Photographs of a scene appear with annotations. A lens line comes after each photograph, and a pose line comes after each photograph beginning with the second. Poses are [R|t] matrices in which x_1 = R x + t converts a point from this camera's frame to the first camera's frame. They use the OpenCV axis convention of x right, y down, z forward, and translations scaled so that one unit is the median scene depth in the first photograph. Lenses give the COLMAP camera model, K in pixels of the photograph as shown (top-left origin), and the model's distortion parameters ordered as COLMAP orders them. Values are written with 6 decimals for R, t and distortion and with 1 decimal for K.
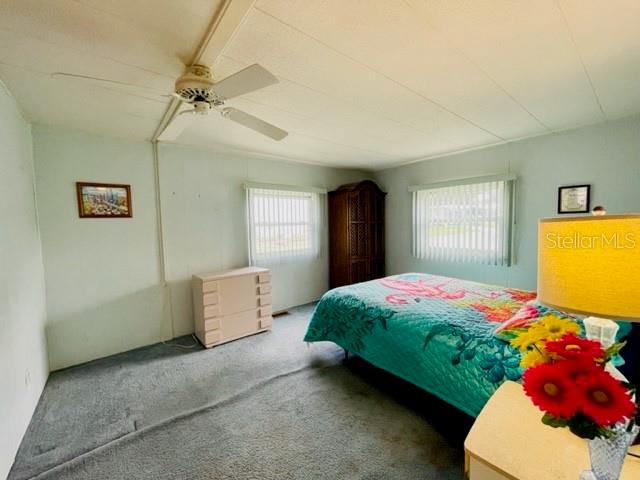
lens RADIAL K [[260.1, 0, 317.7], [0, 260.1, 242.3], [0, 0, 1]] dist [-0.004455, 0.000977]
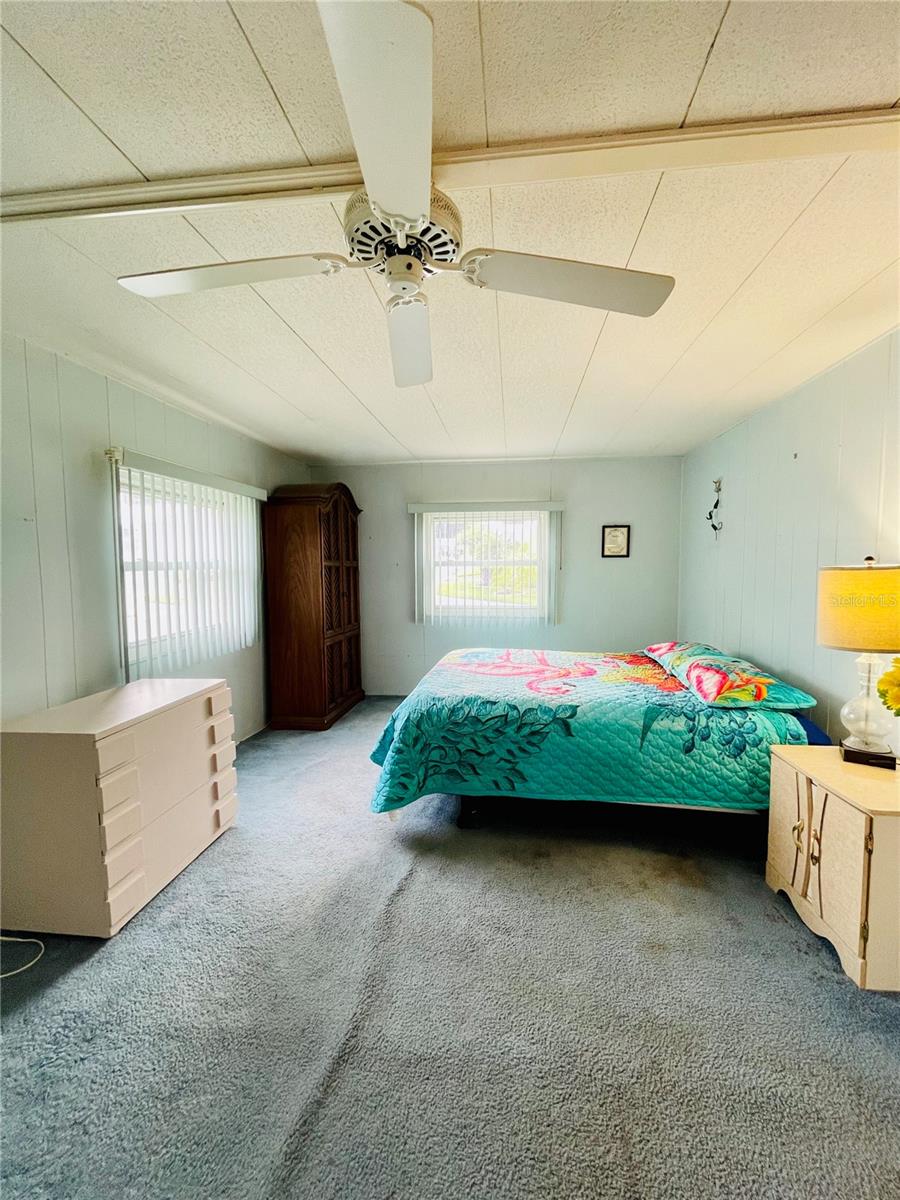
lens RADIAL K [[487.6, 0, 442.3], [0, 487.6, 600.0], [0, 0, 1]] dist [-0.004455, 0.000977]
pose [[0.719513, -0.038378, 0.693418, -0.604103], [0.039701, 0.999112, 0.014101, -0.020522], [-0.693343, 0.017384, 0.720398, 0.276743]]
